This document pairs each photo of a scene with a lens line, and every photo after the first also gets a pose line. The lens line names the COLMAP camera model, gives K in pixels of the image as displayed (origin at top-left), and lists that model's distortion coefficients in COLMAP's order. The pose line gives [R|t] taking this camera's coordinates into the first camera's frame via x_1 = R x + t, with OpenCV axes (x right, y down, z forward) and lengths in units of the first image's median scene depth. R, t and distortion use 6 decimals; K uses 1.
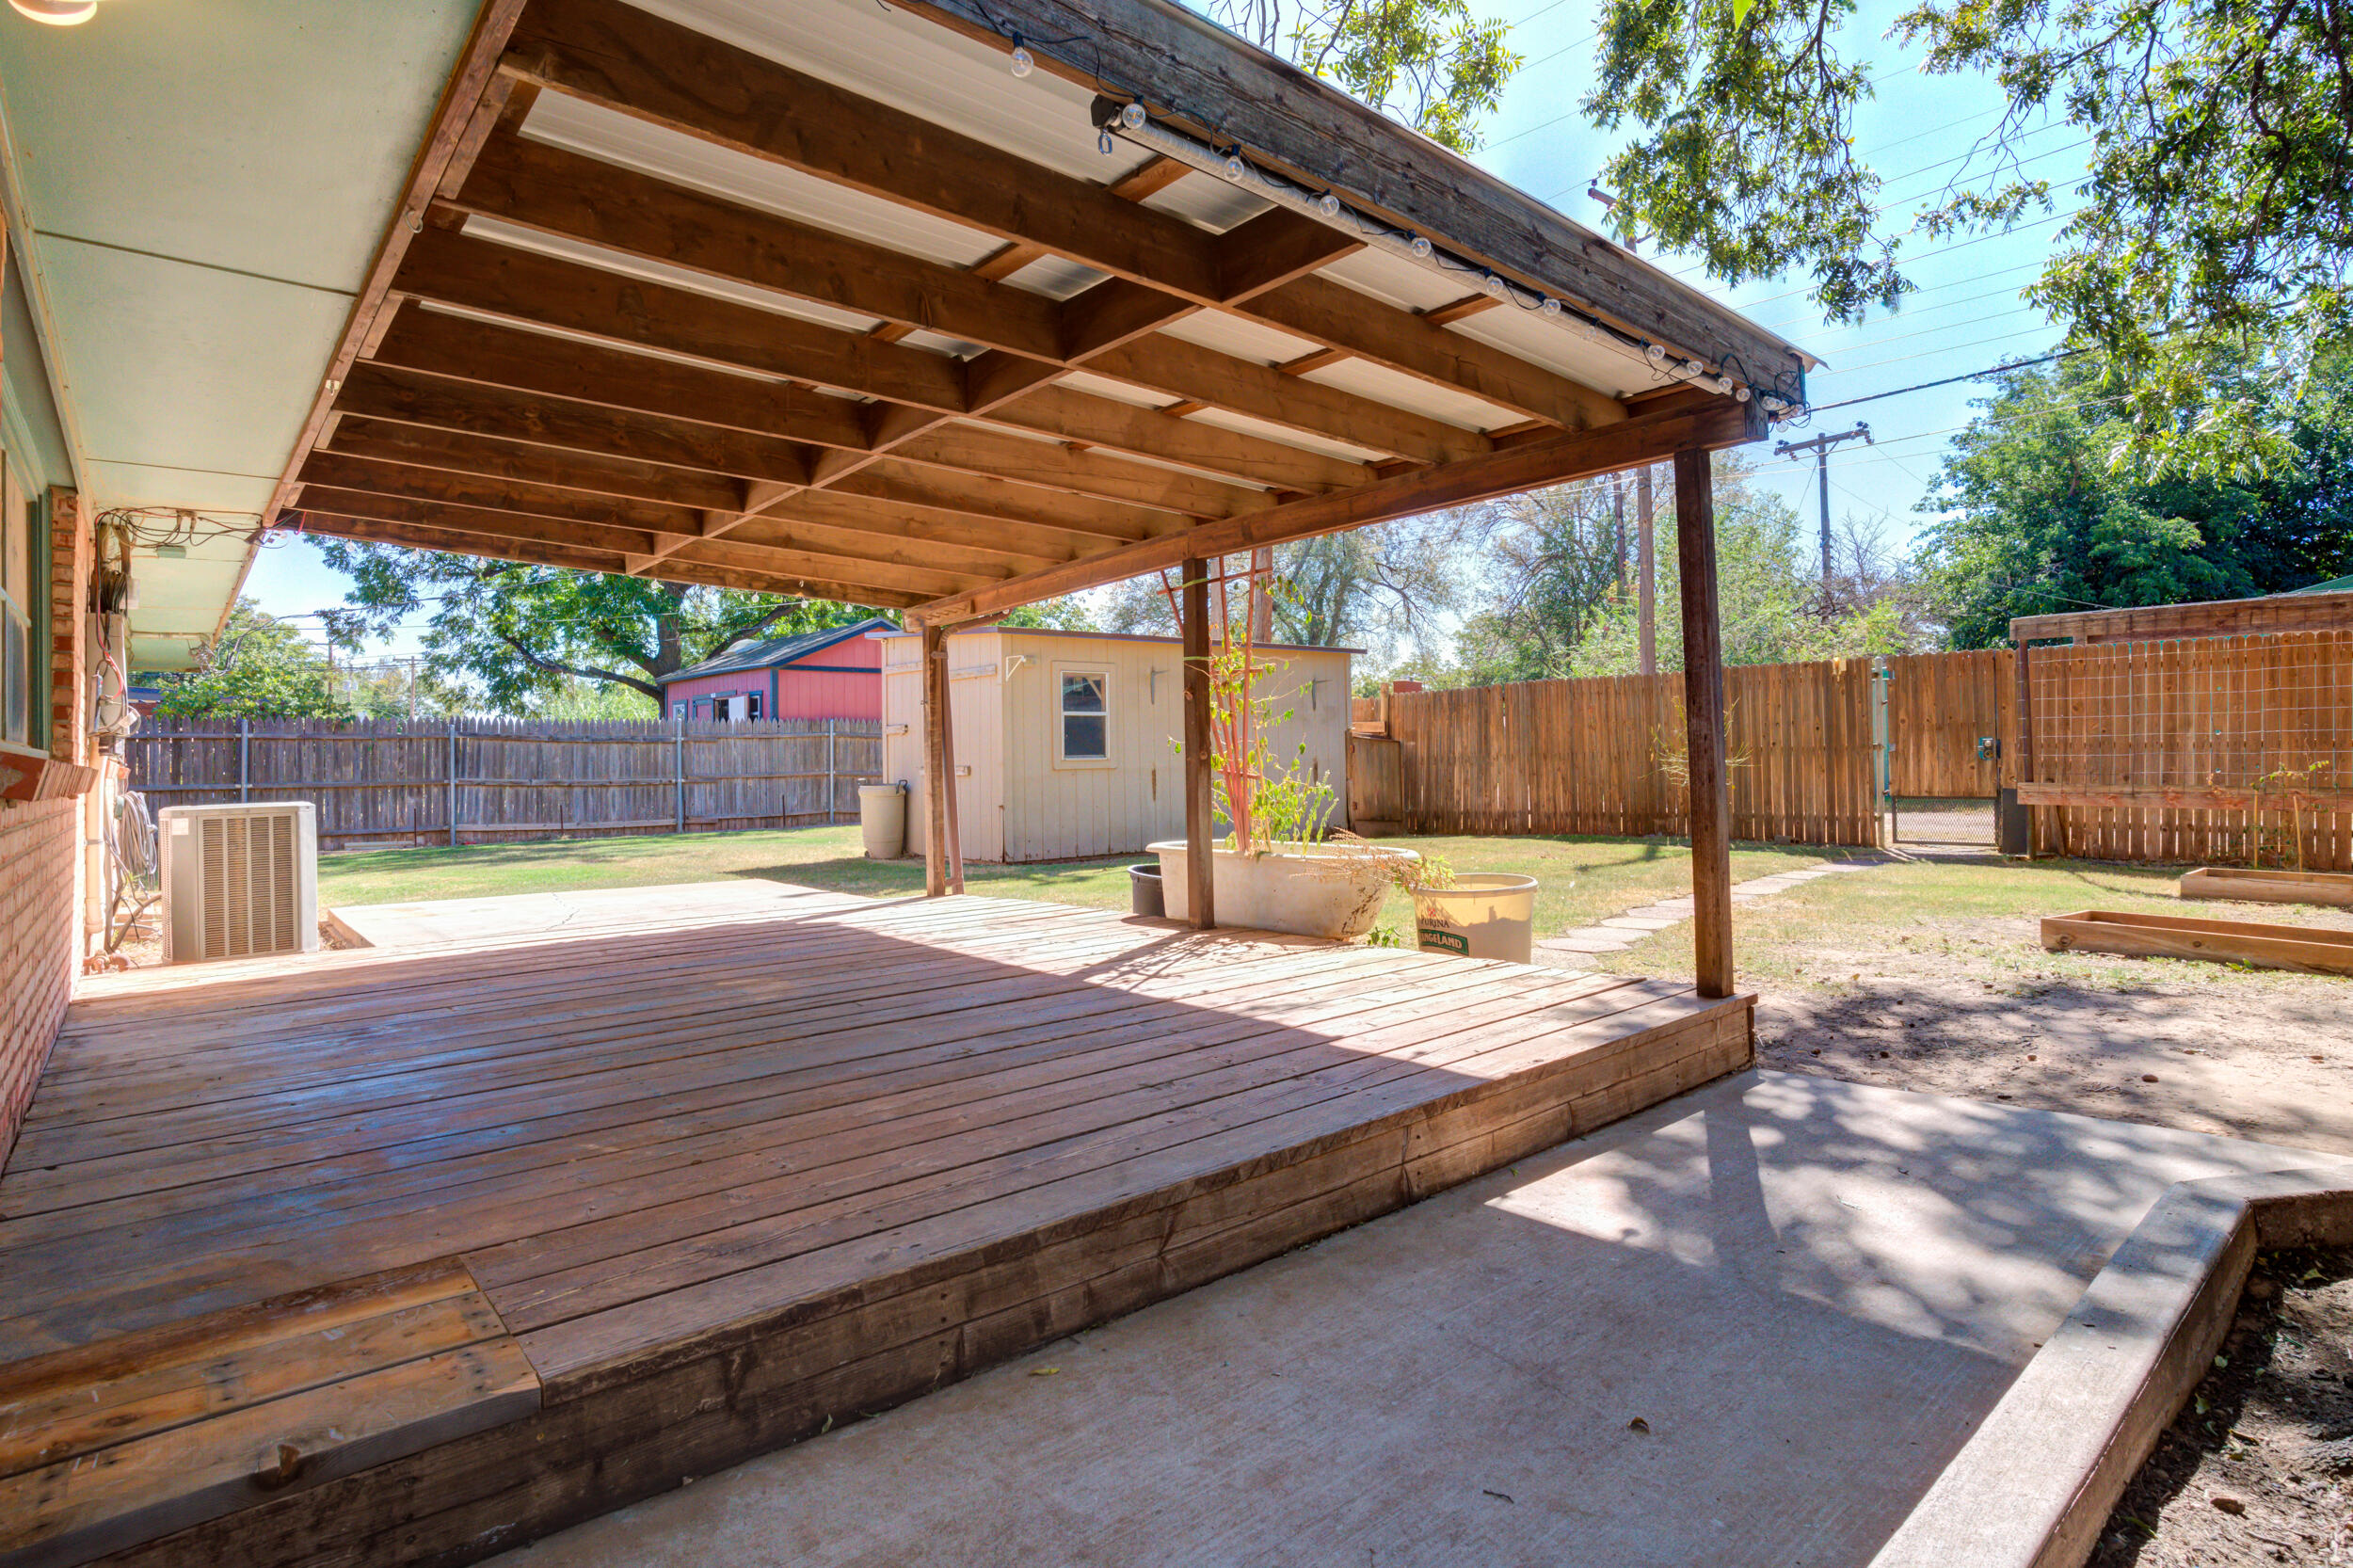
lens RADIAL K [[1208.5, 0, 1173.6], [0, 1208.5, 757.2], [0, 0, 1]] dist [-0.003109, -0.000642]
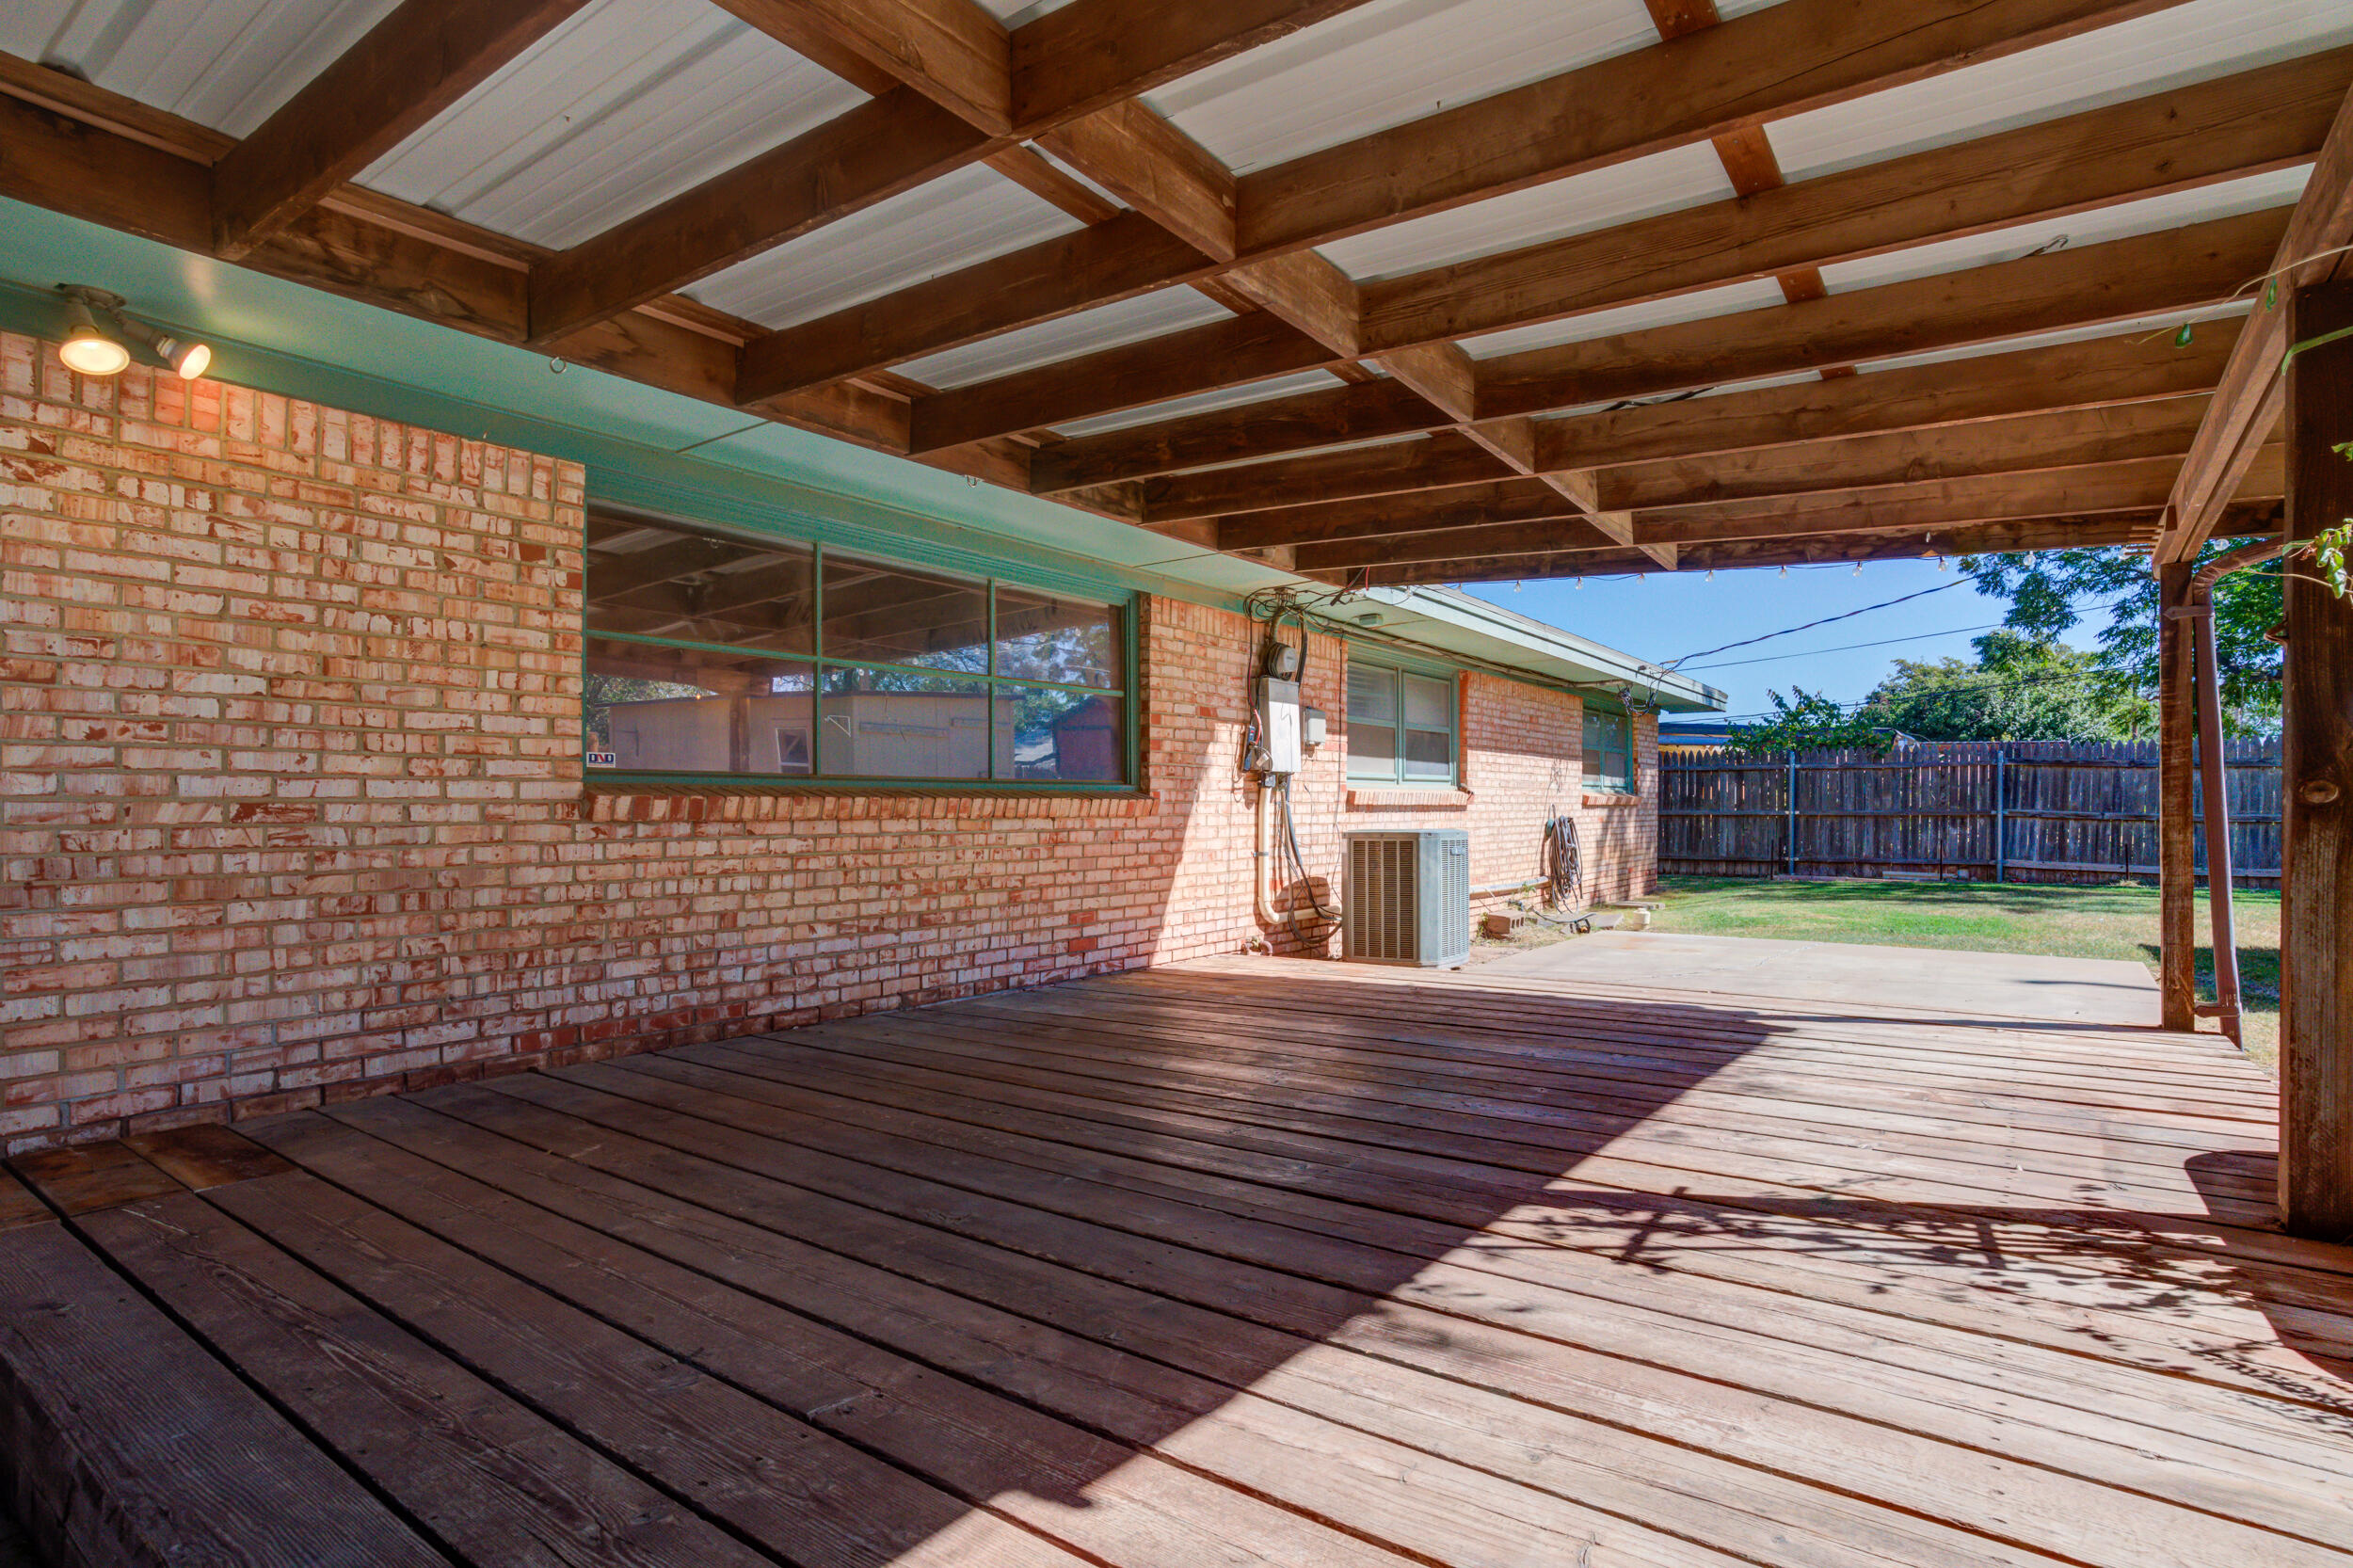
lens RADIAL K [[1184.0, 0, 1184.0], [0, 1184.0, 786.5], [0, 0, 1]] dist [-0.075294, 0.044855]
pose [[0.231325, 0.002770, -0.972873, 0.105679], [0.000988, 0.999995, 0.003082, -0.002794], [0.972876, -0.001674, 0.231321, 0.196332]]
